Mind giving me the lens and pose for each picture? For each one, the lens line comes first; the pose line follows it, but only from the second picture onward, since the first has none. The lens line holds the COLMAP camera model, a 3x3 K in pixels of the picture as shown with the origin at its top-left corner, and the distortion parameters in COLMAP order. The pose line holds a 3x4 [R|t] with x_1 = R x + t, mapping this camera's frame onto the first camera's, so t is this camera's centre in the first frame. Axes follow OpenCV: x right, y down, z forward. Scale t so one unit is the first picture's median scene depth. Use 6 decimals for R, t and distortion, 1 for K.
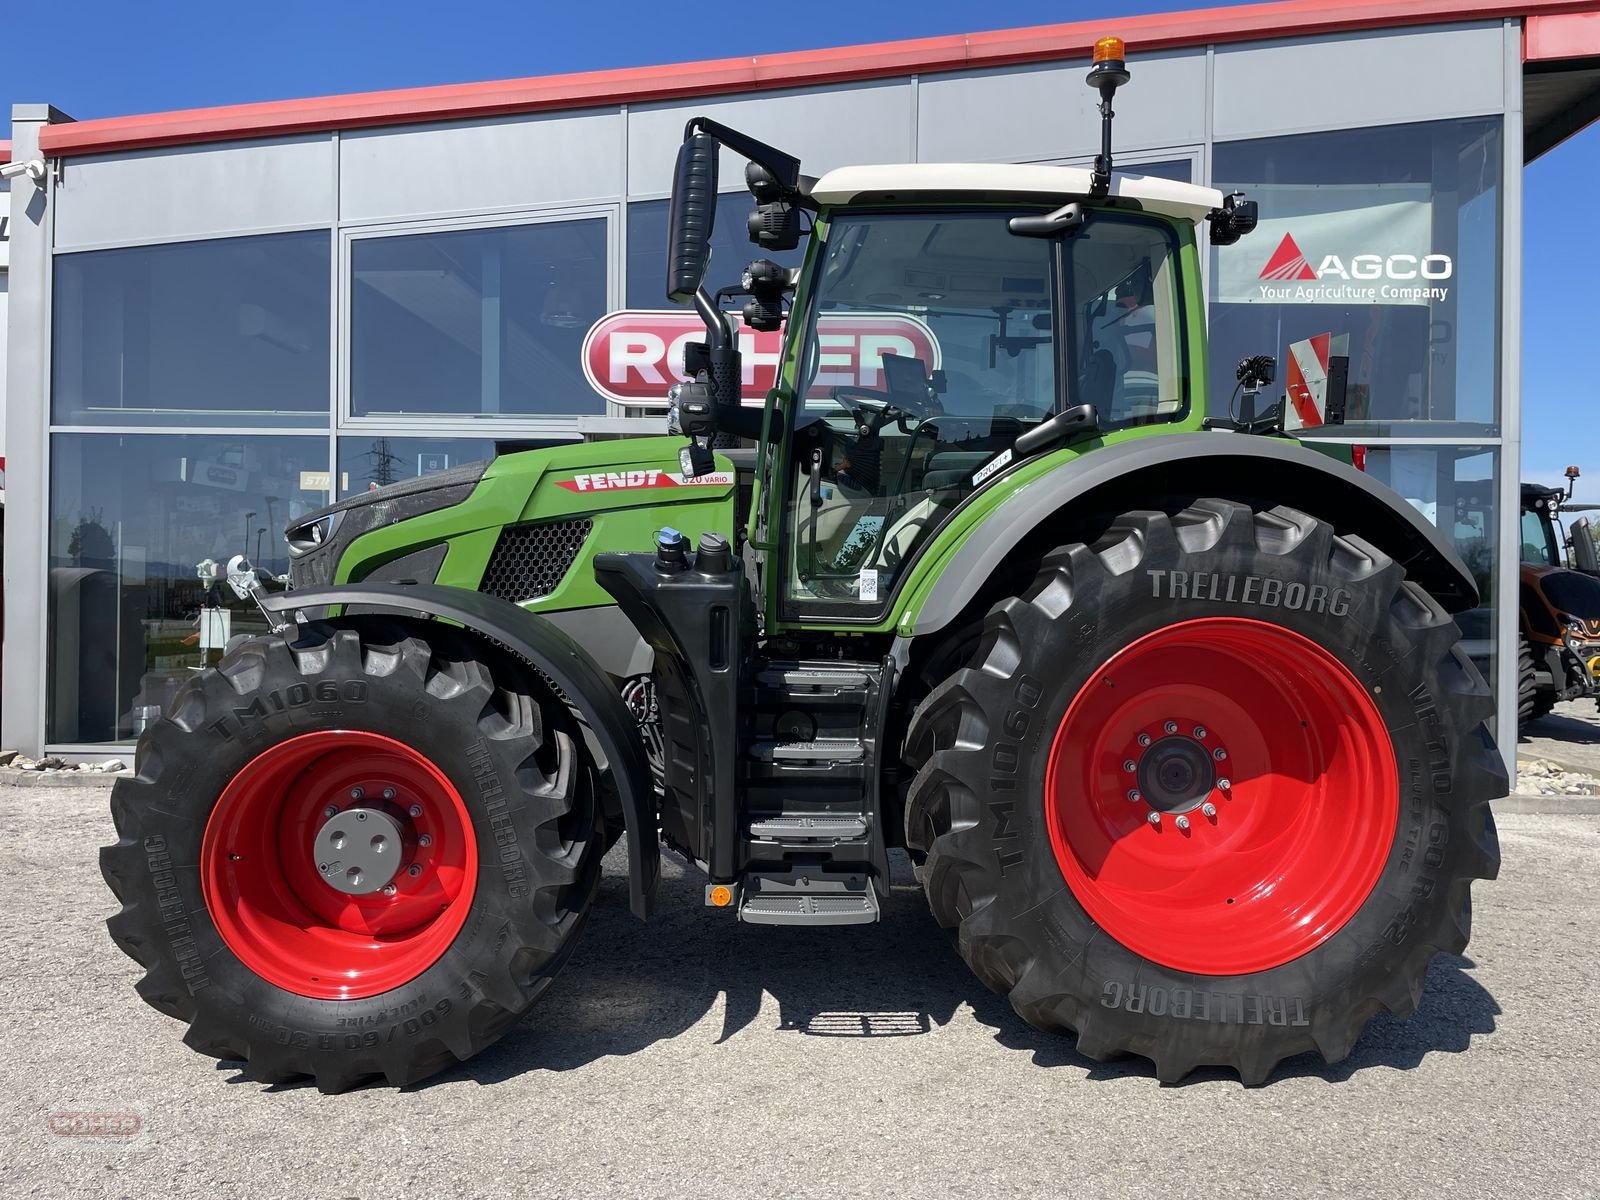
lens RADIAL K [[1209.9, 0, 800.0], [0, 1209.9, 600.0], [0, 0, 1]] dist [0.100584, -0.131450]
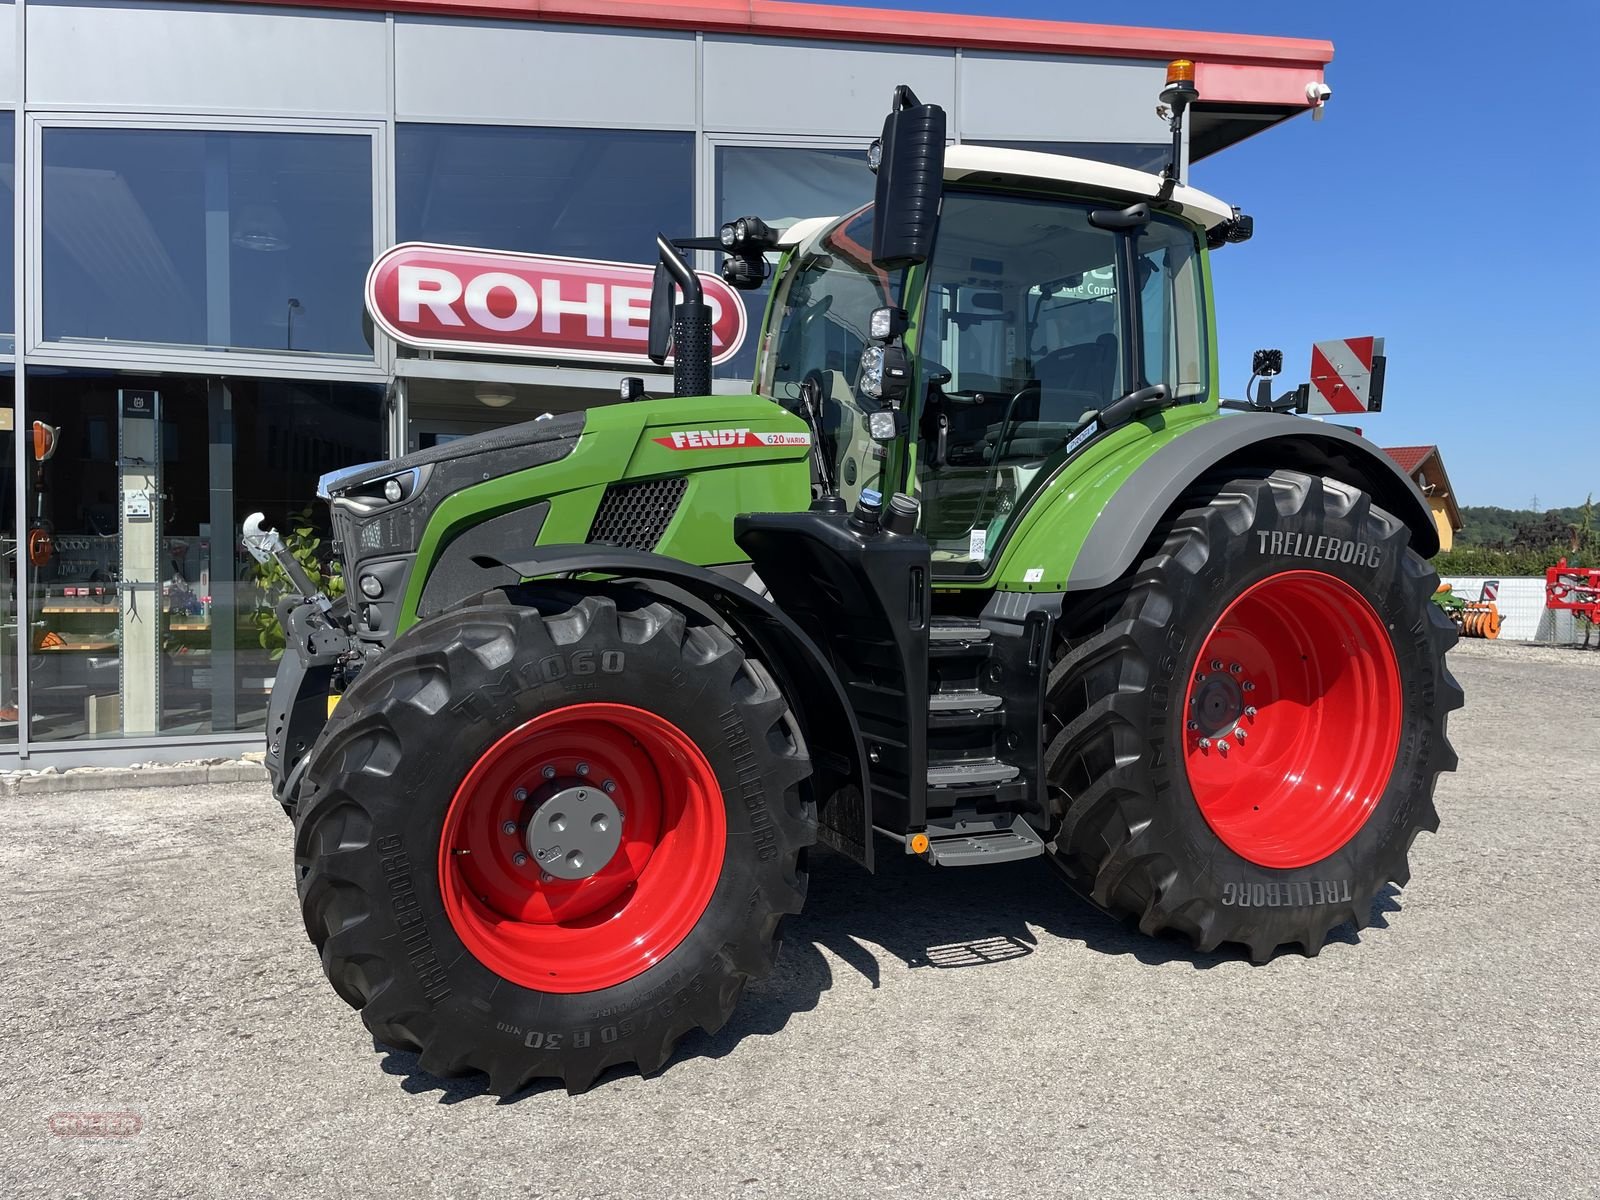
lens RADIAL K [[1212.5, 0, 802.6], [0, 1212.5, 590.2], [0, 0, 1]] dist [0.098212, -0.128228]
pose [[0.921803, -0.019102, 0.387188, -0.526792], [0.008366, 0.999533, 0.029394, -0.005245], [-0.387568, -0.023856, 0.921532, 0.077732]]
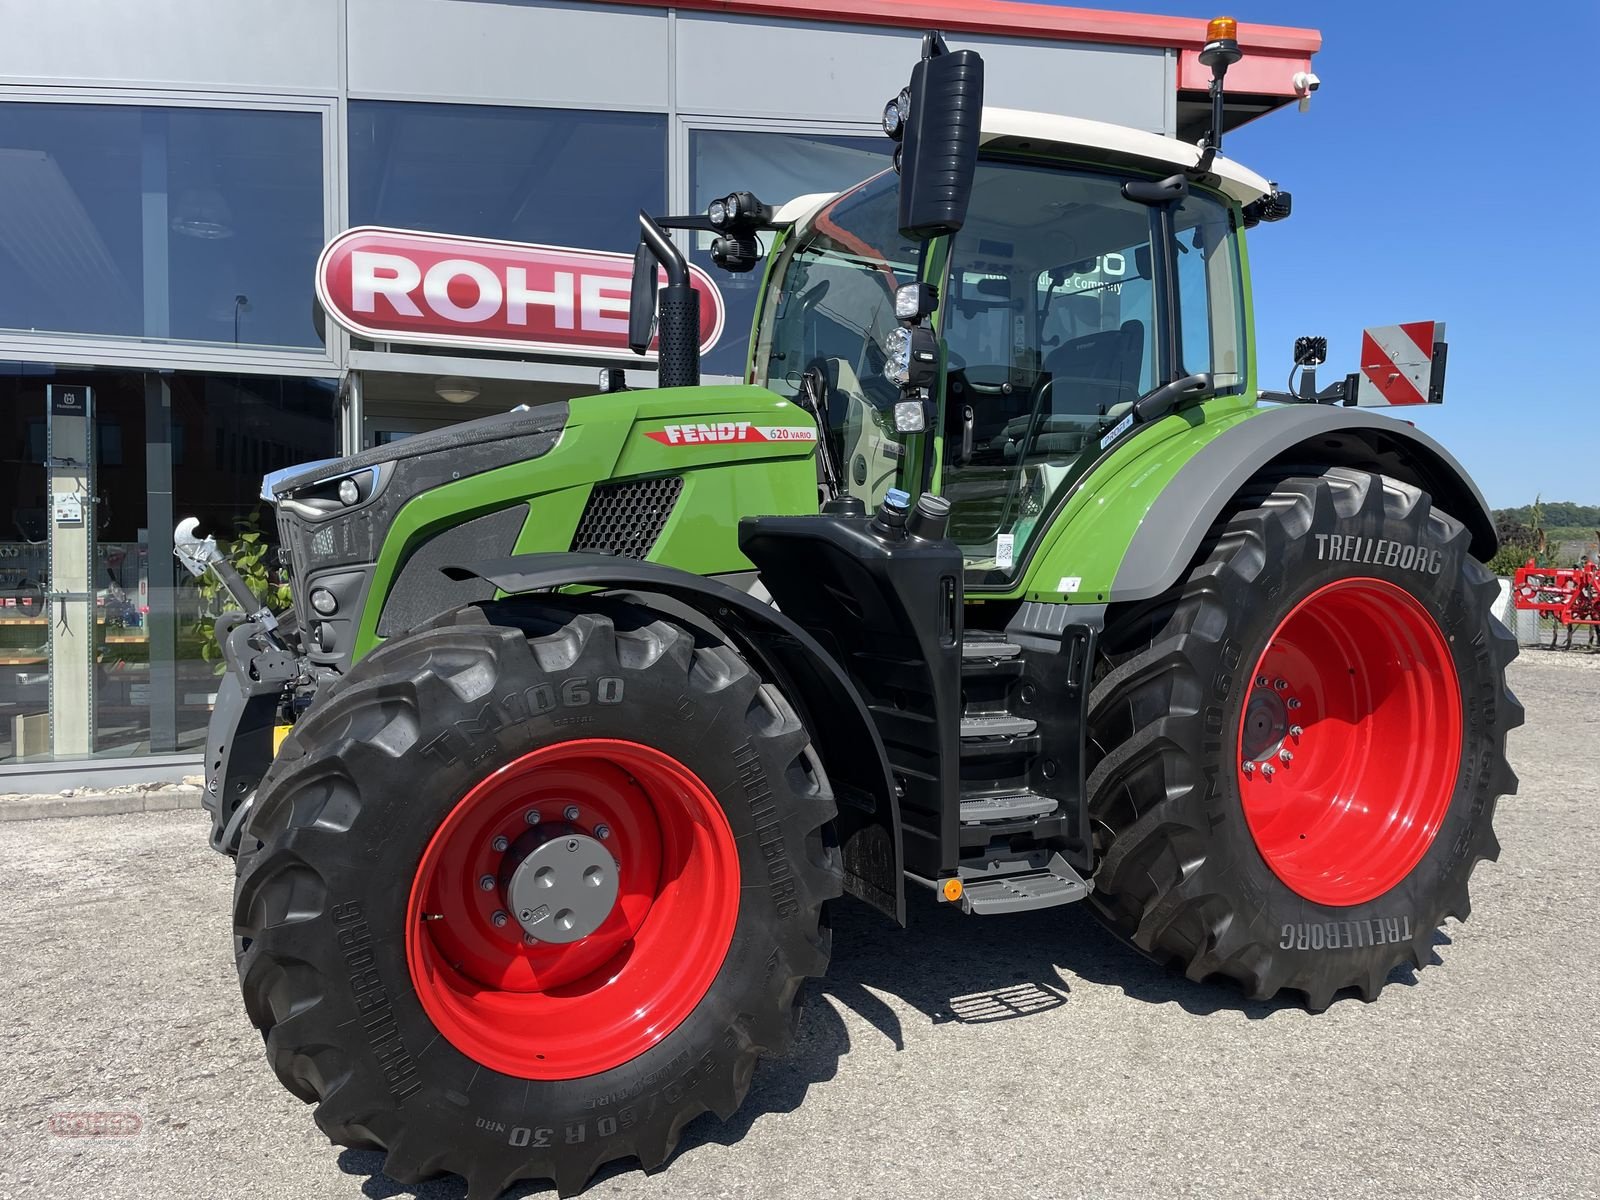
lens RADIAL K [[1212.5, 0, 802.6], [0, 1212.5, 590.2], [0, 0, 1]] dist [0.098212, -0.128228]
pose [[0.908027, -0.022690, 0.418297, -0.519713], [0.012202, 0.999541, 0.027732, -0.010131], [-0.418734, -0.020078, 0.907887, 0.201107]]
